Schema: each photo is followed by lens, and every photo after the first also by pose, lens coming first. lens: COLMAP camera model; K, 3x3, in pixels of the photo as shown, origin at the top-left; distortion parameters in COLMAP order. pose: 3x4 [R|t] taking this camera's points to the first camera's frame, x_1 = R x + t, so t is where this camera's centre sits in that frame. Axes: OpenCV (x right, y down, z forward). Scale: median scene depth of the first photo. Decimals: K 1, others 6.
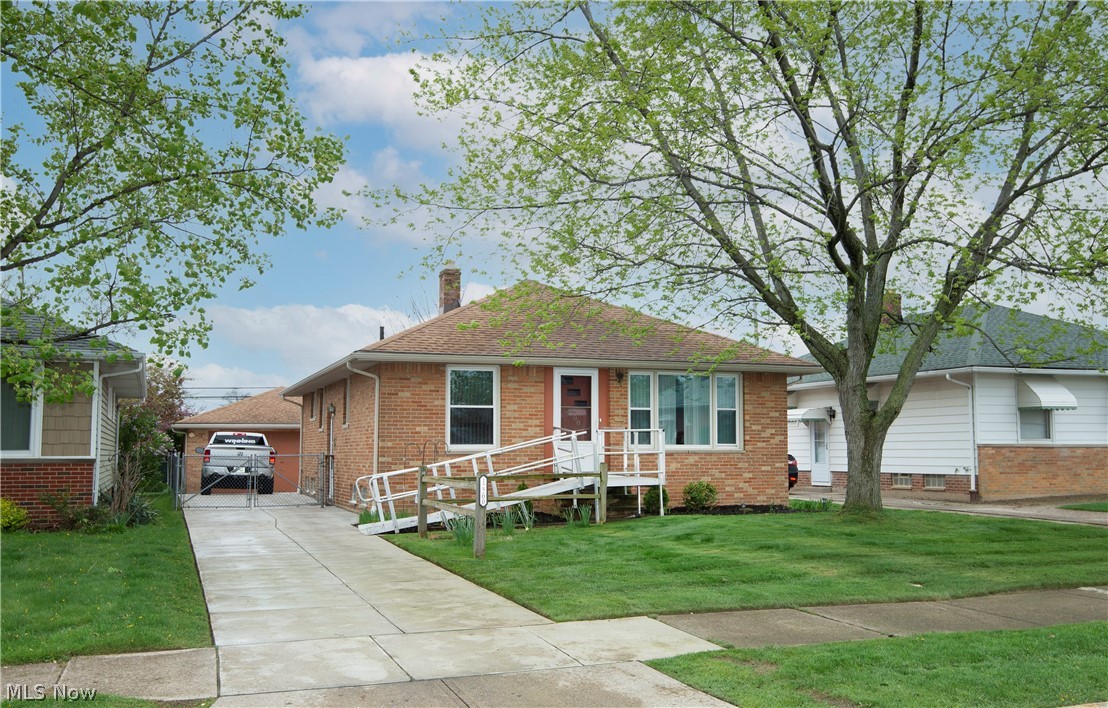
lens RADIAL K [[1026.2, 0, 554.0], [0, 1026.2, 354.0], [0, 0, 1]] dist [0.005109, 0.000007]
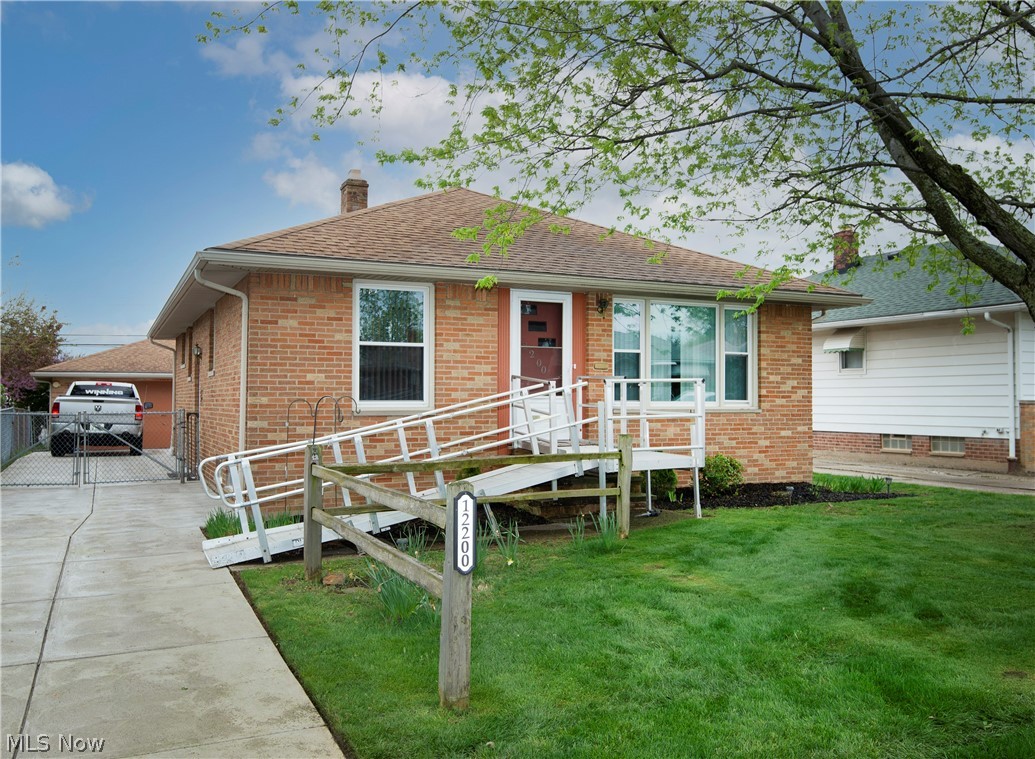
lens RADIAL K [[856.7, 0, 489.2], [0, 856.7, 361.7], [0, 0, 1]] dist [-0.000574, 0.000624]
pose [[0.997961, 0.006524, 0.063494, -0.047295], [-0.009676, 0.998729, 0.049462, 0.031373], [-0.063090, -0.049975, 0.996756, 0.400528]]
